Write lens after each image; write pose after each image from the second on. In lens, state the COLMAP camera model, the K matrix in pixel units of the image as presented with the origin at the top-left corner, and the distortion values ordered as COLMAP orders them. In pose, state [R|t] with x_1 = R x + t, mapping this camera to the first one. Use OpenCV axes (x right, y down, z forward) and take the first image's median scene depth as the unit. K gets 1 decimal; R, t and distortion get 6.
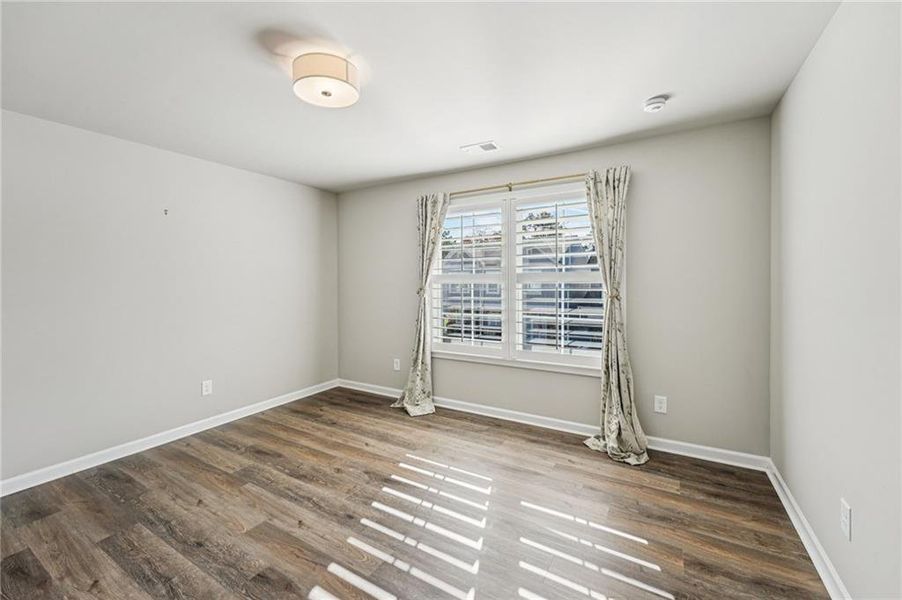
lens RADIAL K [[365.7, 0, 447.7], [0, 365.7, 293.3], [0, 0, 1]] dist [0.001056, -0.000014]
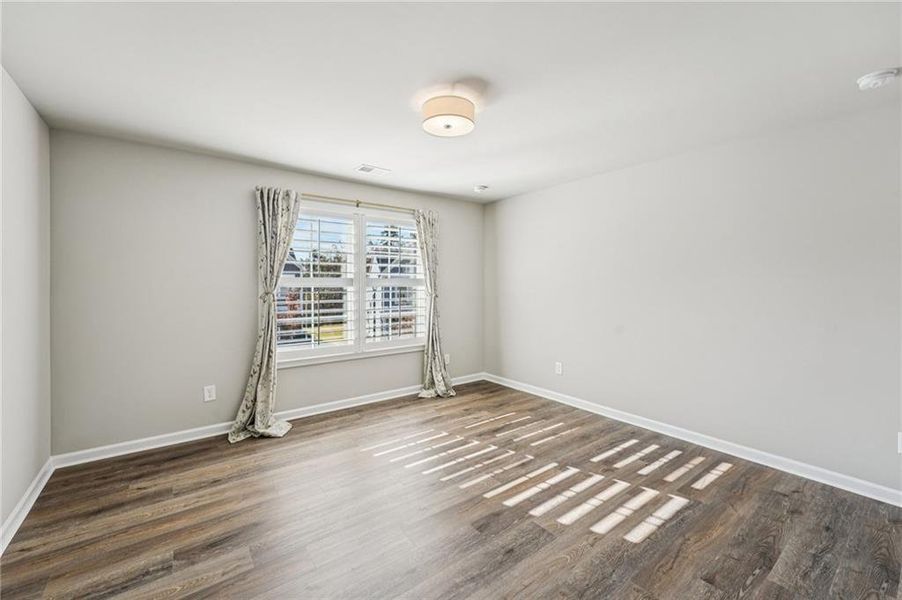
lens RADIAL K [[365.7, 0, 447.7], [0, 365.7, 293.3], [0, 0, 1]] dist [0.001056, -0.000014]
pose [[0.377564, -0.015026, 0.925861, -0.799367], [0.025720, 0.999653, 0.005735, -0.005178], [-0.925626, 0.021648, 0.377820, 0.301361]]
